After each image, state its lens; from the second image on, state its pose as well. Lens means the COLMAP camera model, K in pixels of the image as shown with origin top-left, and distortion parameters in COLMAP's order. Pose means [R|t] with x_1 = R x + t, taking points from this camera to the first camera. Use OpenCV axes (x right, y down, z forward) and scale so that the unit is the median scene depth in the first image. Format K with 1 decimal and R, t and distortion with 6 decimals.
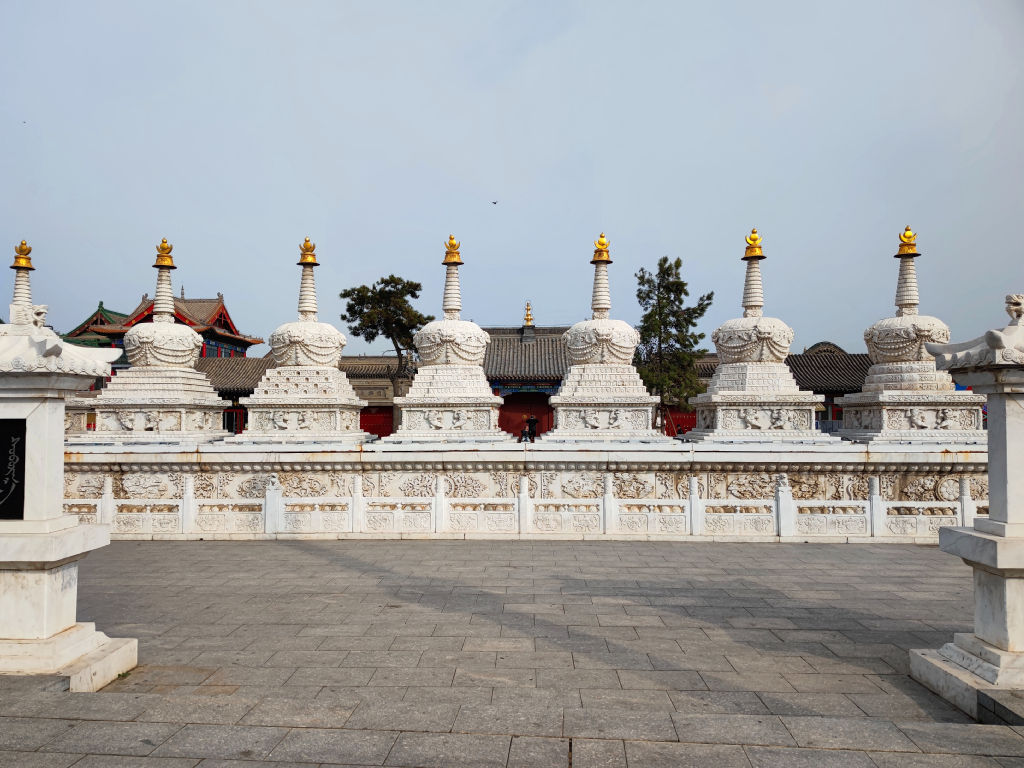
lens RADIAL K [[738.9, 0, 430.6], [0, 738.9, 384.5], [0, 0, 1]] dist [0.042335, -0.002482]
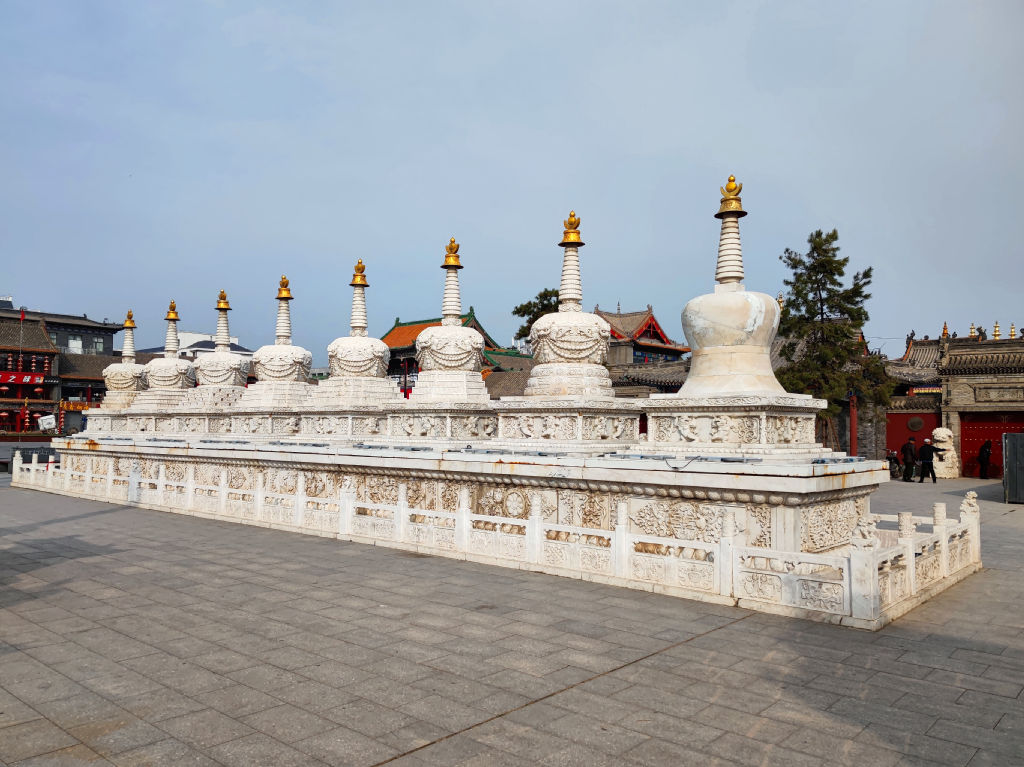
lens RADIAL K [[738.9, 0, 430.6], [0, 738.9, 384.0], [0, 0, 1]] dist [0.042335, -0.002482]
pose [[0.770622, -0.028158, -0.636670, 0.511400], [0.018967, 0.999594, -0.021251, 0.004846], [0.637010, 0.004301, 0.770844, 0.105689]]
